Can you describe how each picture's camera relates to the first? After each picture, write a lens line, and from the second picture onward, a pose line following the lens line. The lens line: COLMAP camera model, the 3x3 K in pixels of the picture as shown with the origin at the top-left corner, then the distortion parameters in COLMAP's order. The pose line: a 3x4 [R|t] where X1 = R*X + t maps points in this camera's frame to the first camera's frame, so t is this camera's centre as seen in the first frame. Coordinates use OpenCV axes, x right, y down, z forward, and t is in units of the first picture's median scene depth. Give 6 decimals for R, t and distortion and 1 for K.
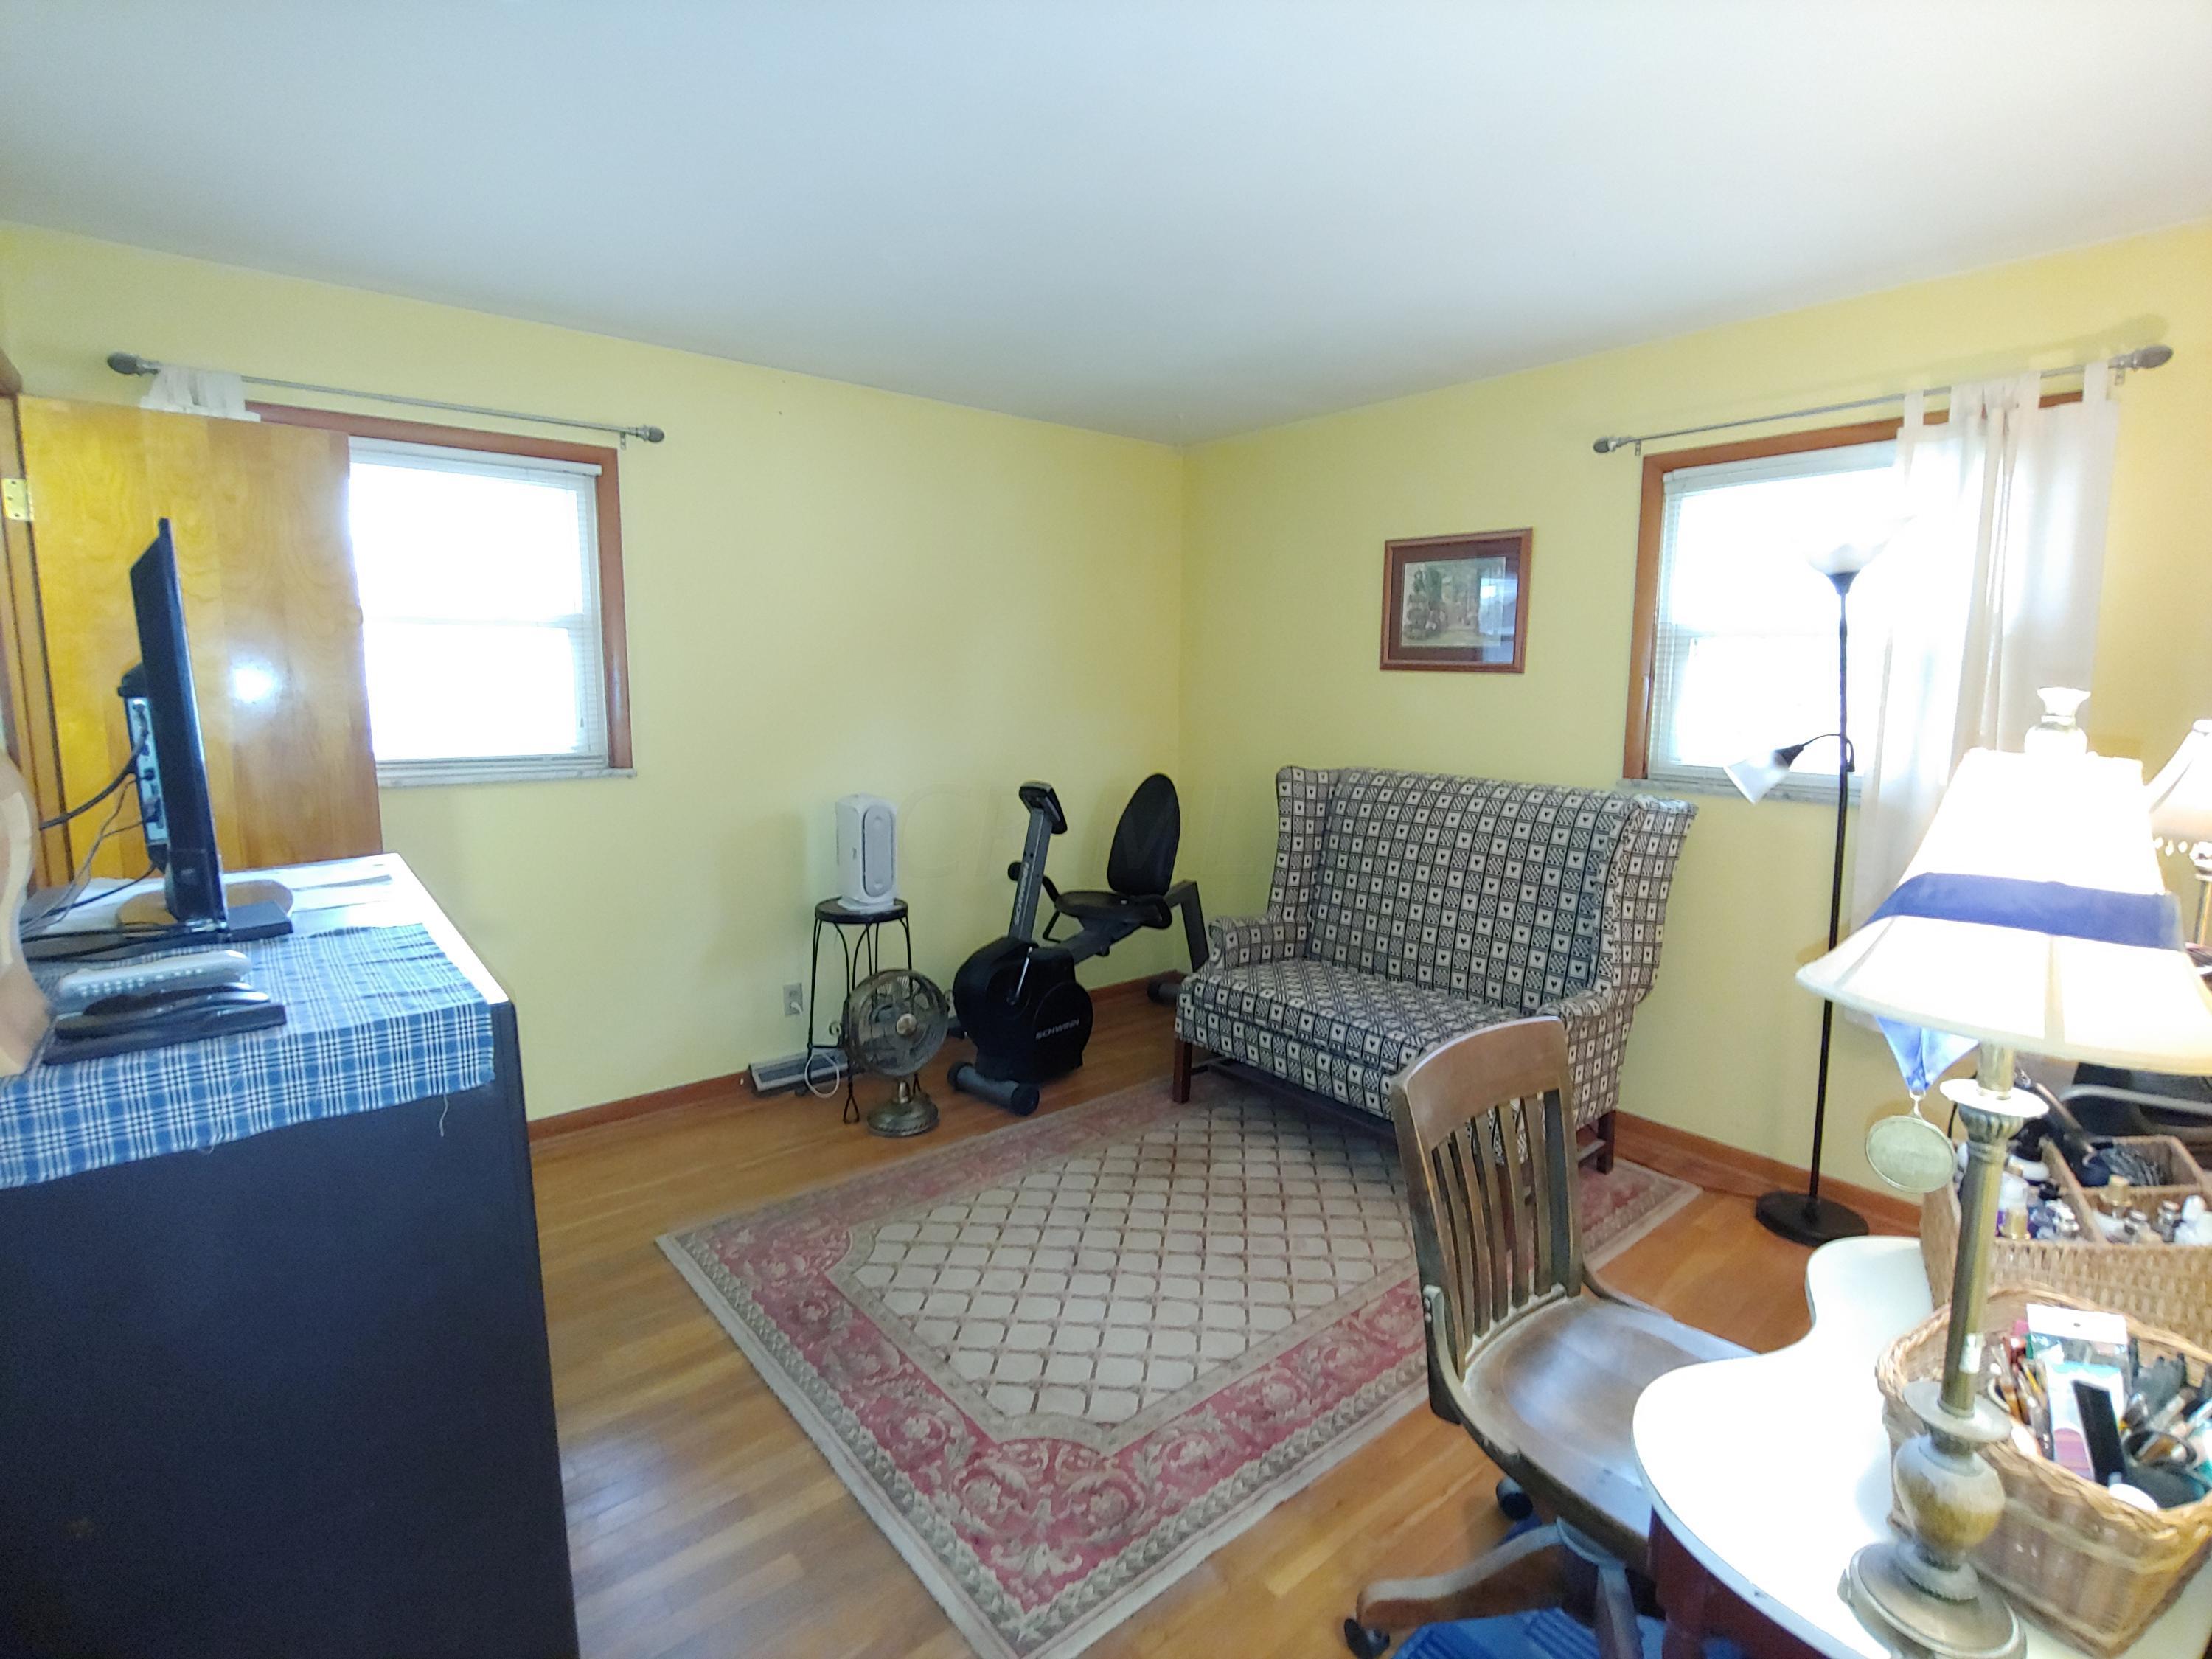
lens RADIAL K [[1054.7, 0, 1107.1], [0, 1054.7, 821.2], [0, 0, 1]] dist [-0.013383, -0.001085]
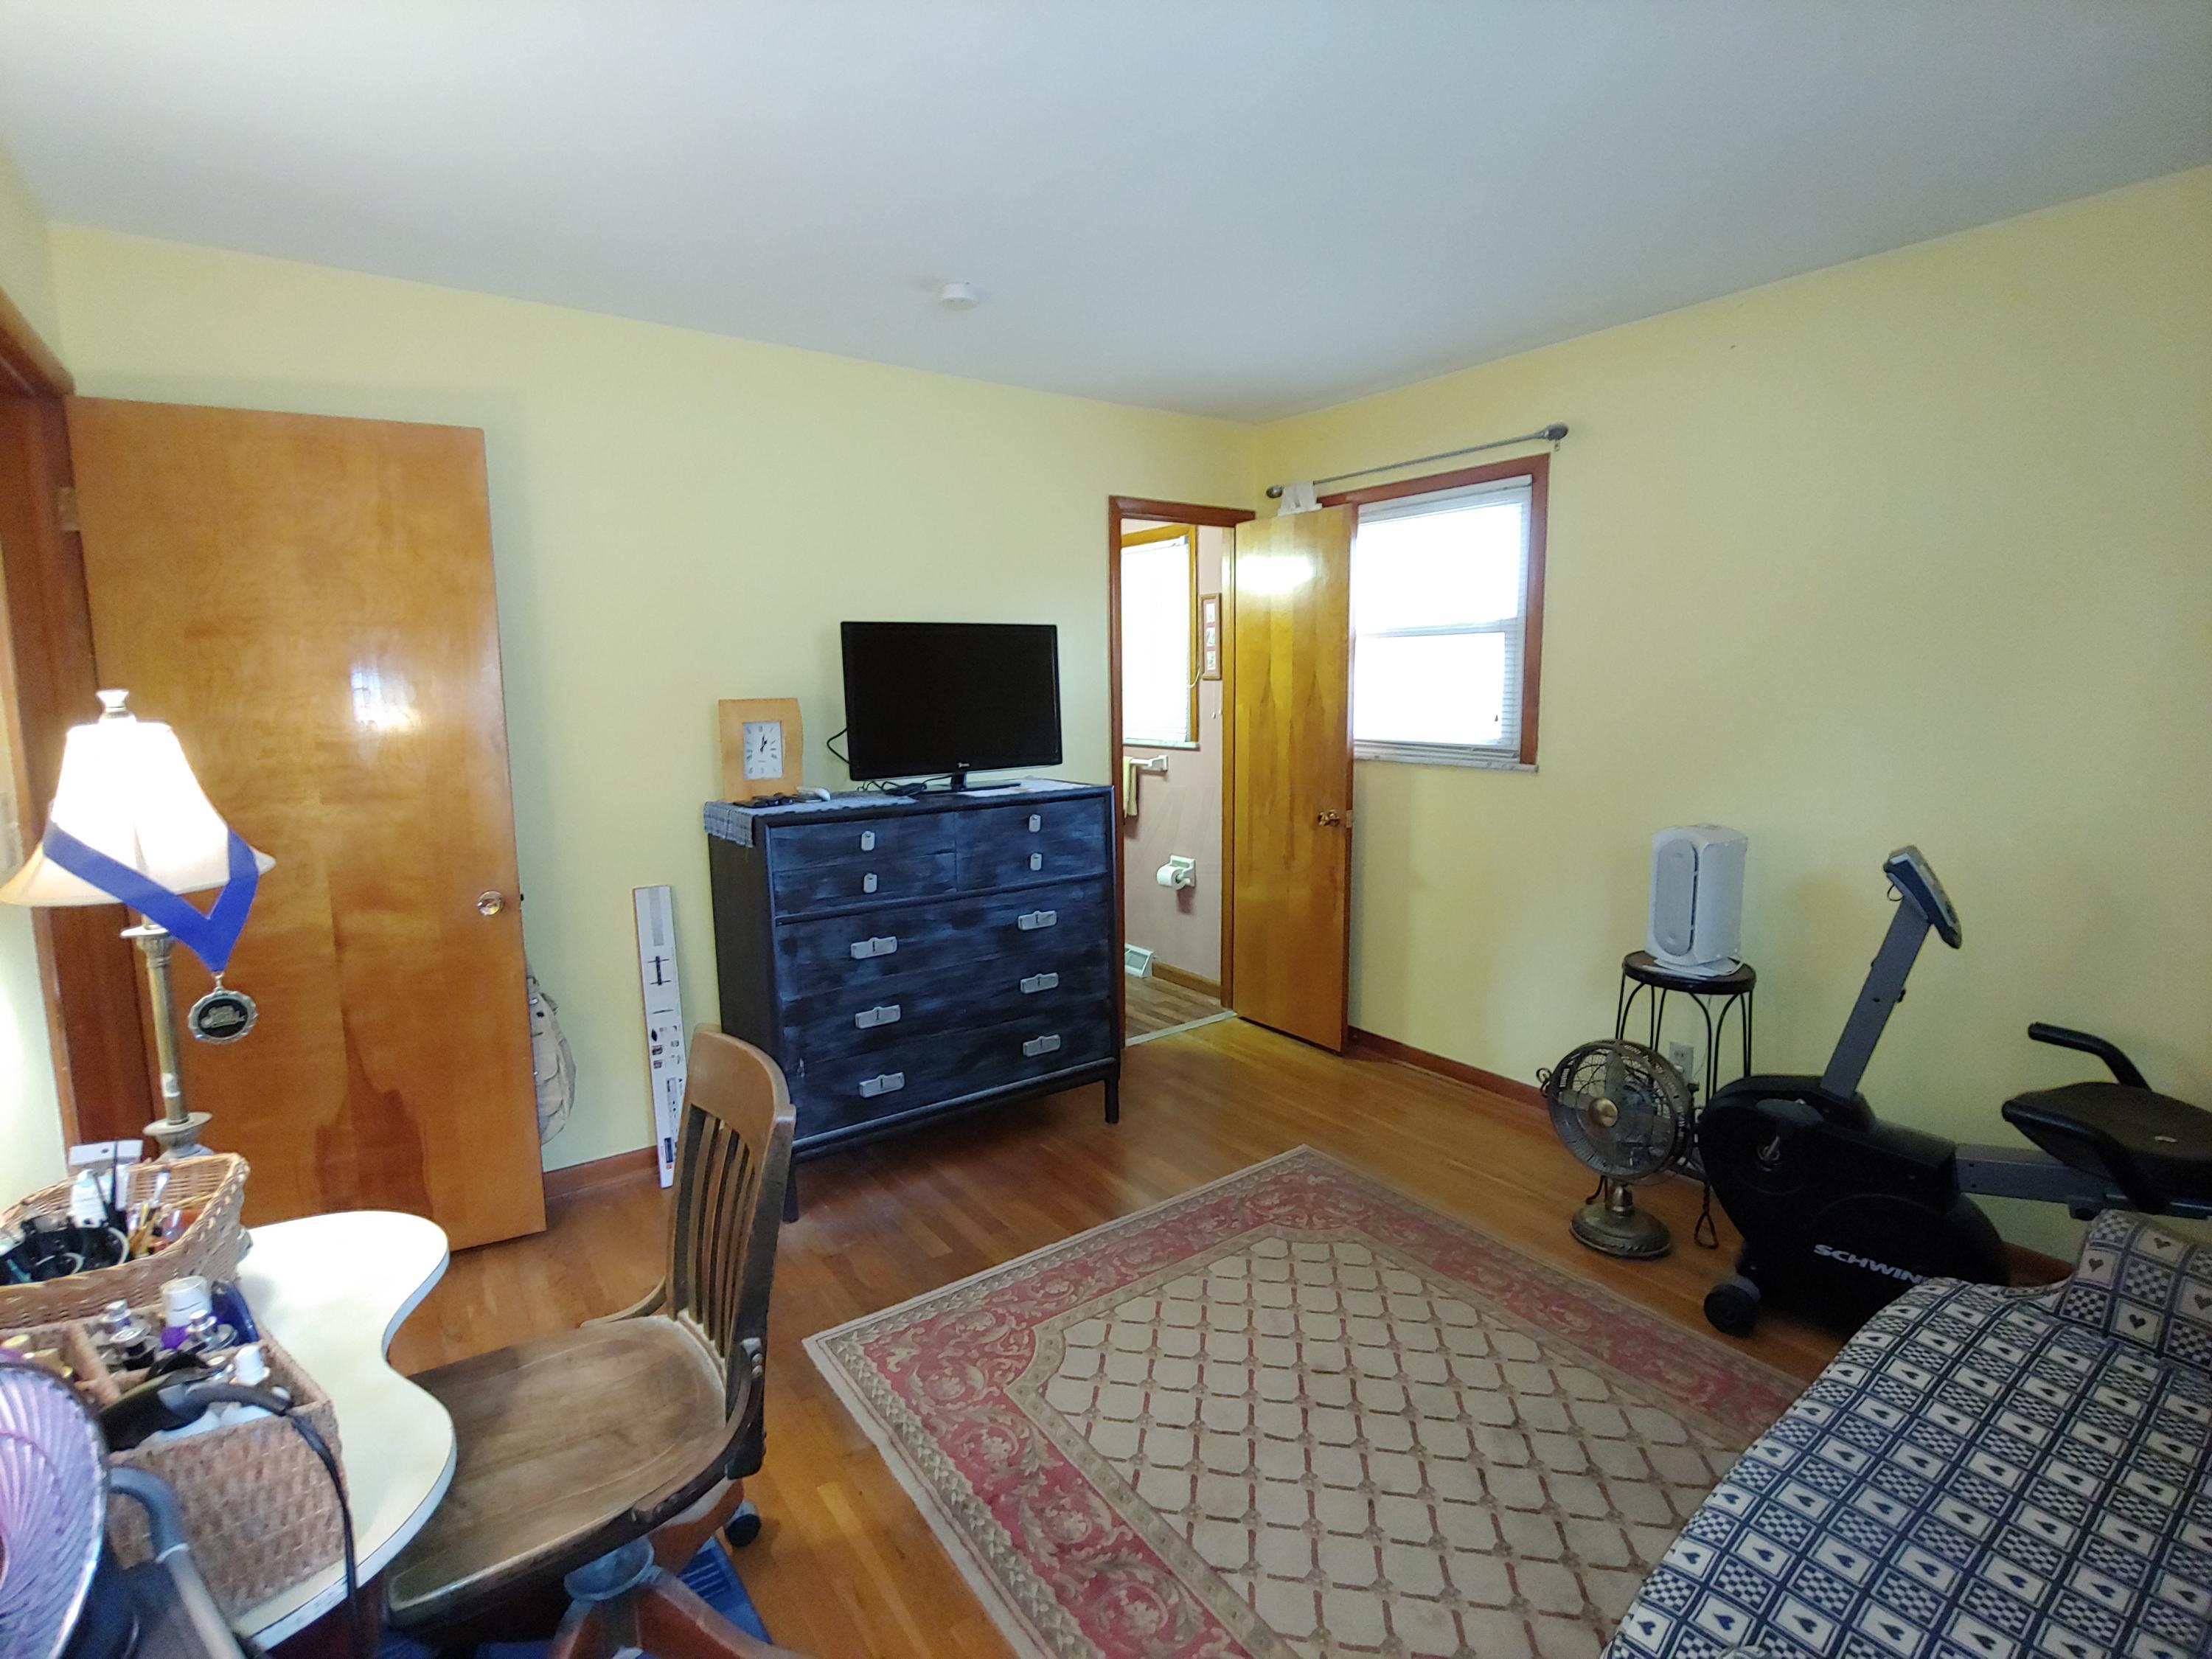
lens RADIAL K [[1054.7, 0, 1108.8], [0, 1054.7, 823.6], [0, 0, 1]] dist [-0.013383, -0.001085]
pose [[-0.069131, 0.129913, -0.989112, 0.629663], [-0.121609, 0.982993, 0.137609, -0.089254], [0.990168, 0.129798, -0.052157, 0.683020]]
